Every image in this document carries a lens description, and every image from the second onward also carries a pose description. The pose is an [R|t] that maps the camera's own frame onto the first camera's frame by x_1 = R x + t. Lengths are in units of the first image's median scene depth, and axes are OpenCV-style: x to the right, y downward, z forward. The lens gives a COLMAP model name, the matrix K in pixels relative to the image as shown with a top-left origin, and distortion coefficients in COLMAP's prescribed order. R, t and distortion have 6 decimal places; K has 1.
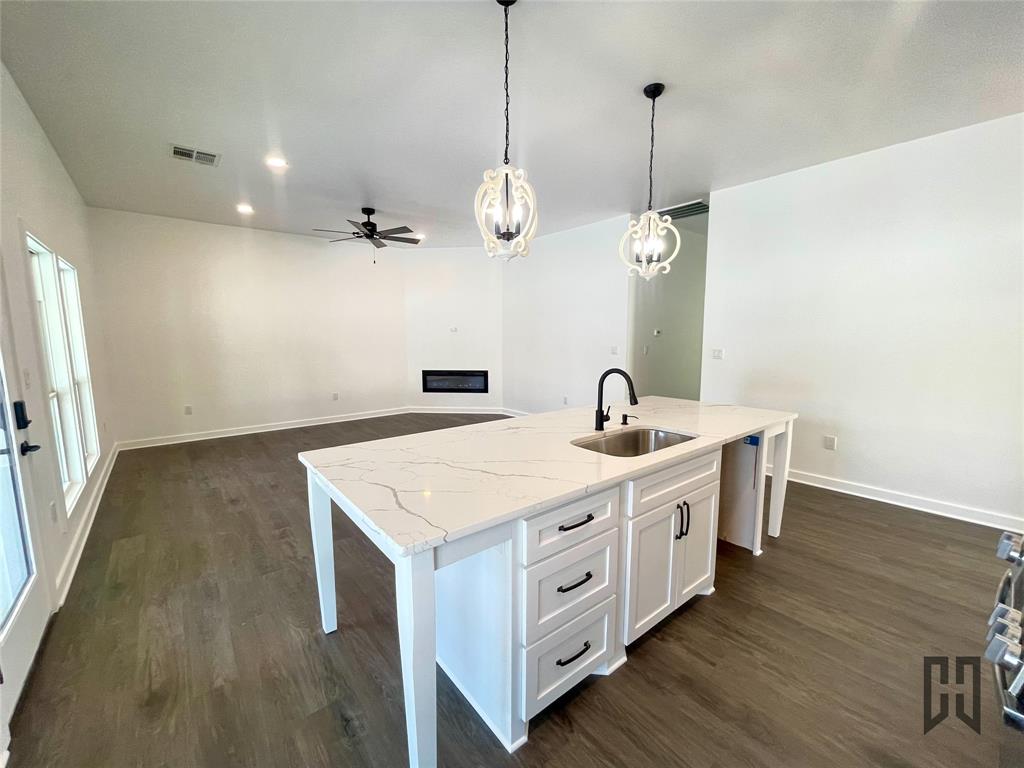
lens RADIAL K [[419.4, 0, 512.9], [0, 419.4, 386.6], [0, 0, 1]] dist [-0.000327, -0.000032]
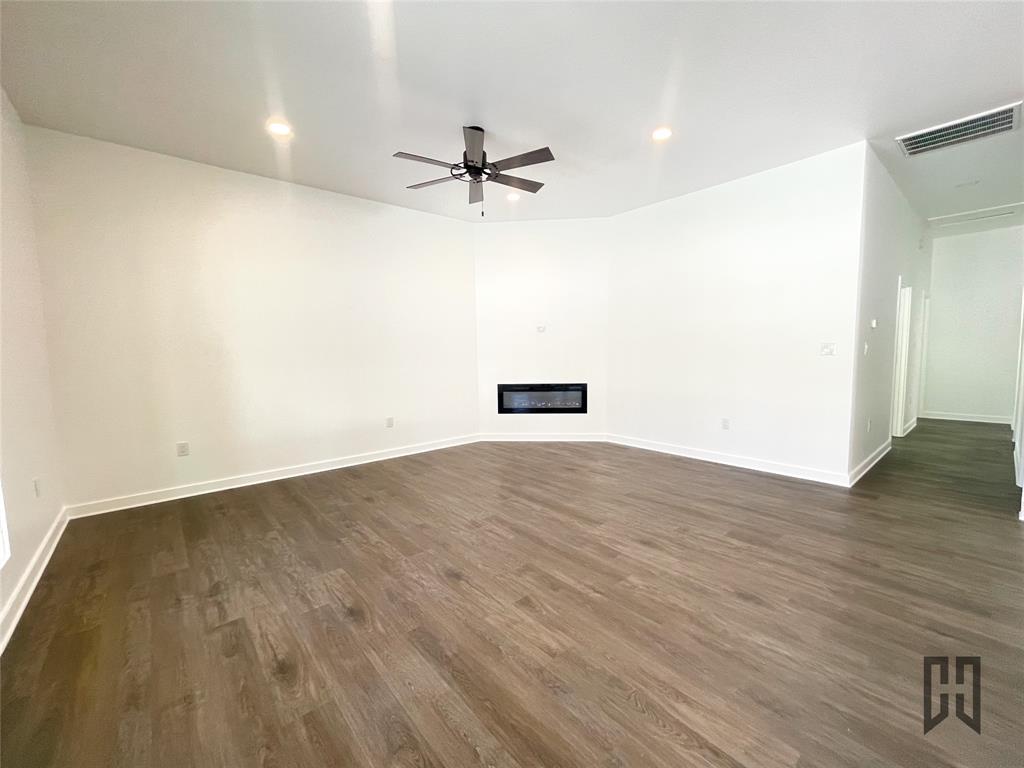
lens RADIAL K [[419.4, 0, 511.4], [0, 419.4, 383.7], [0, 0, 1]] dist [-0.000327, -0.000032]
pose [[0.999830, -0.014332, 0.011590, -0.268392], [0.014816, 0.998971, -0.042867, -0.010012], [-0.010964, 0.043032, 0.999014, 0.337246]]
